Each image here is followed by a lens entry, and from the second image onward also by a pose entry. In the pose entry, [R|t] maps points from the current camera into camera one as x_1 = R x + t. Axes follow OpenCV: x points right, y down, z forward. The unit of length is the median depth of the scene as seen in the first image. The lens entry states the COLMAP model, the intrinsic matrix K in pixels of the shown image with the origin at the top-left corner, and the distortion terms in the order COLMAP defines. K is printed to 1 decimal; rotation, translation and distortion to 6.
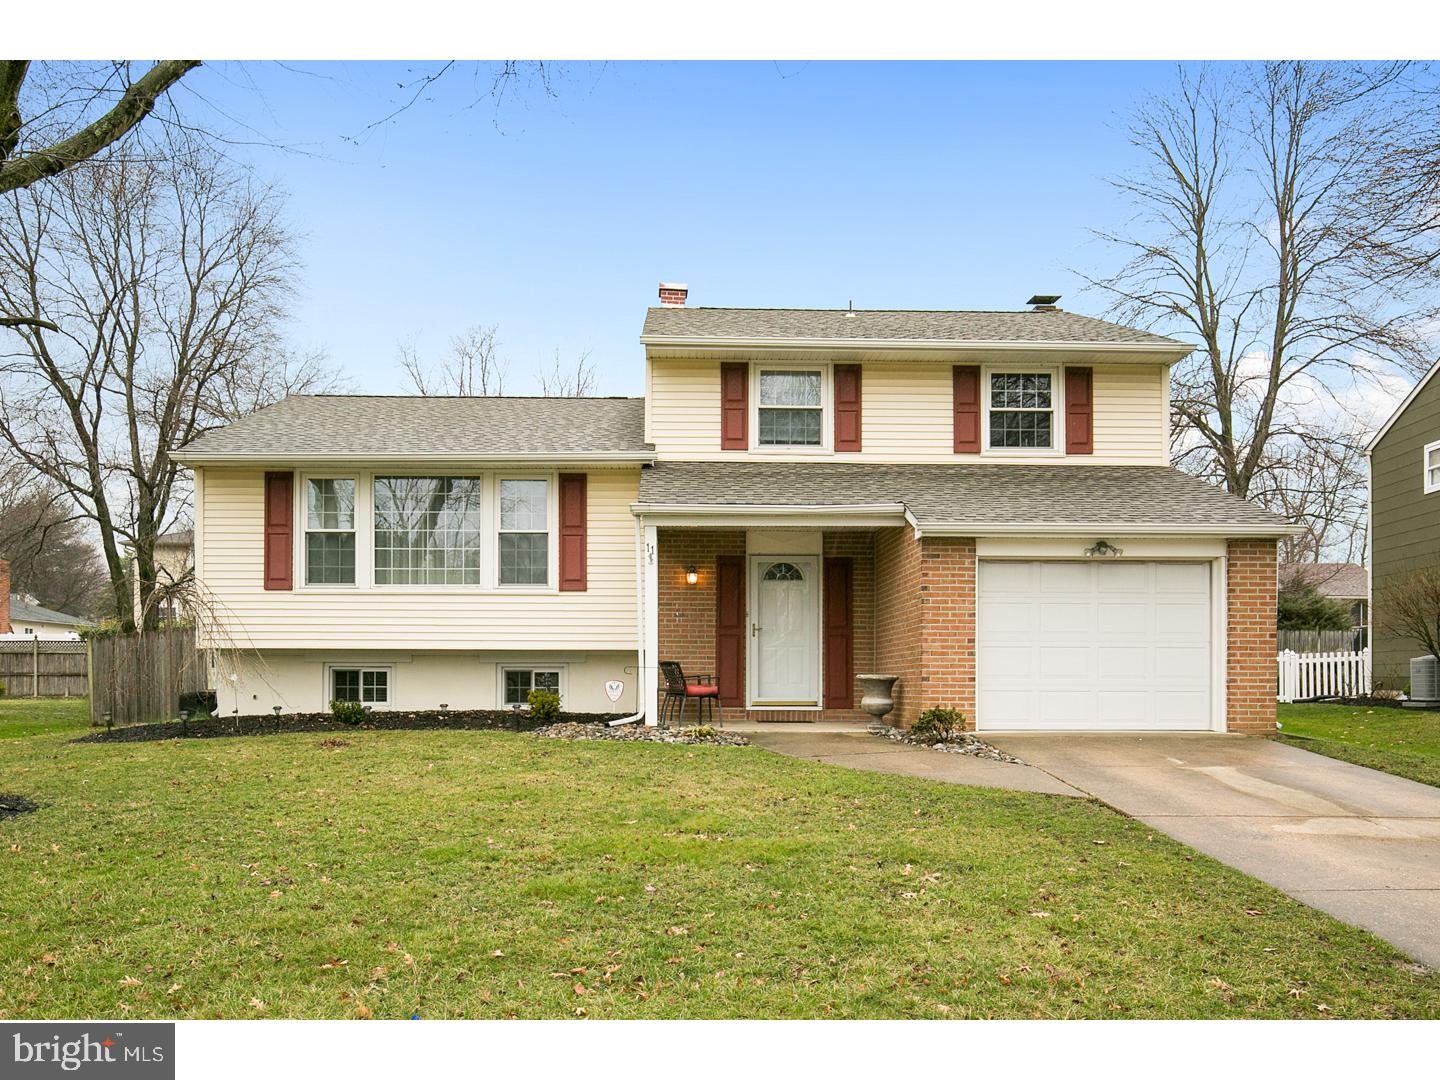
lens RADIAL K [[984.0, 0, 722.3], [0, 984.0, 542.0], [0, 0, 1]] dist [0.010903, 0.002273]
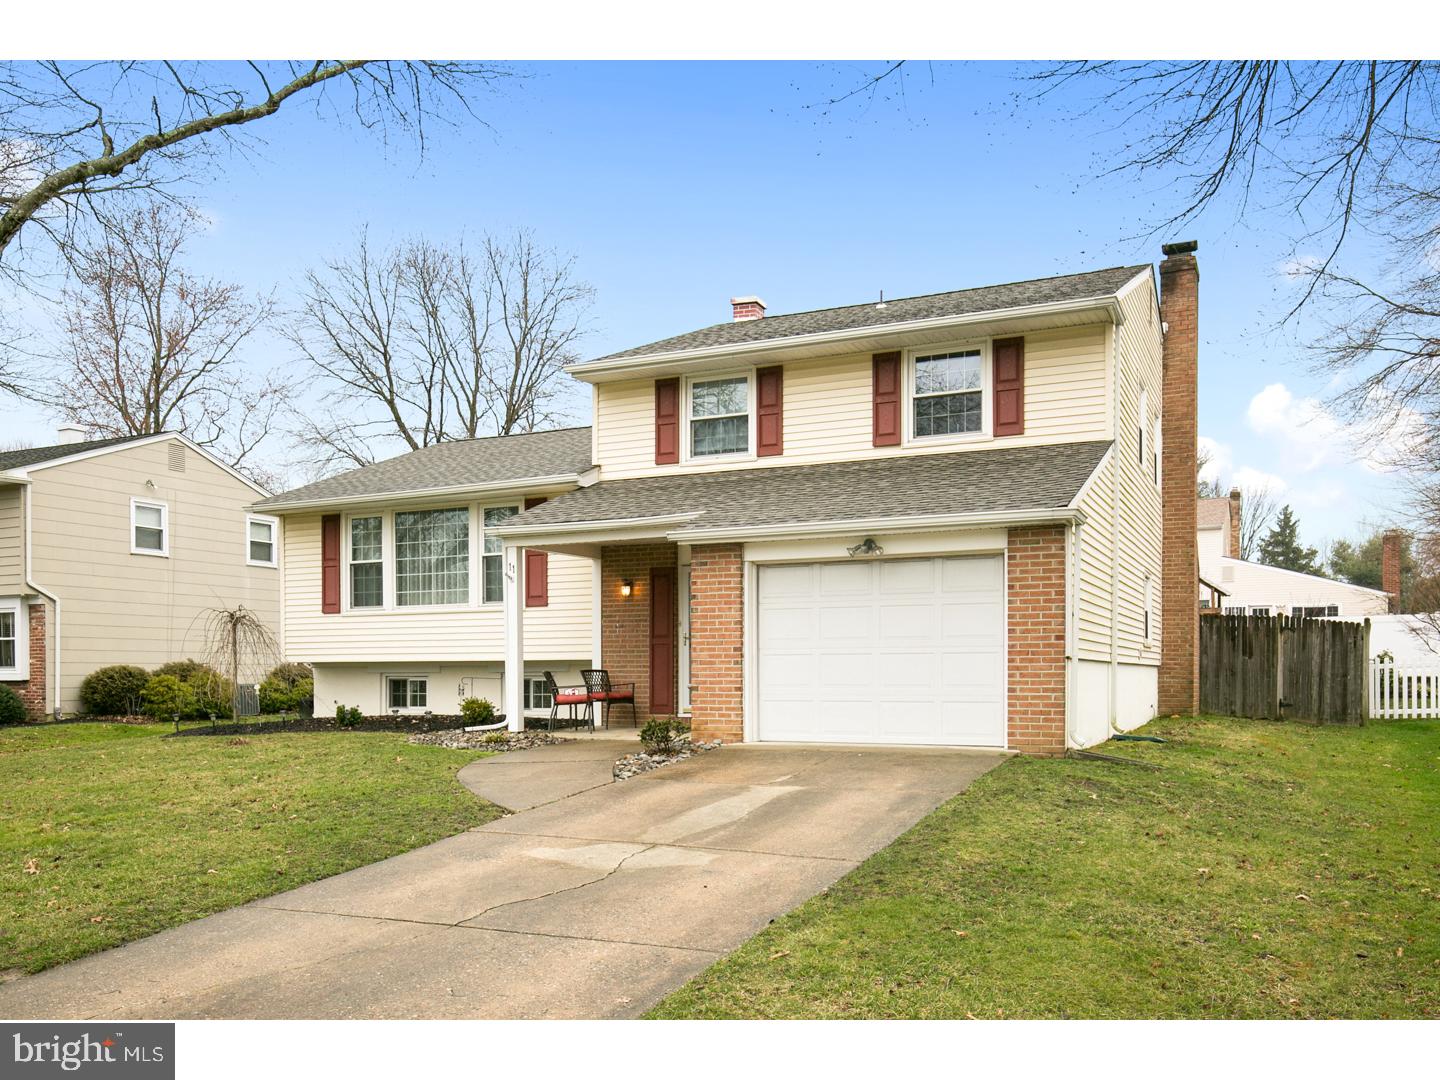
lens RADIAL K [[984.0, 0, 719.1], [0, 984.0, 539.4], [0, 0, 1]] dist [0.010903, 0.002273]
pose [[0.922271, -0.058456, -0.382098, 0.454231], [0.056402, 0.998270, -0.016583, 0.005360], [0.382407, -0.006257, 0.923973, 0.070931]]
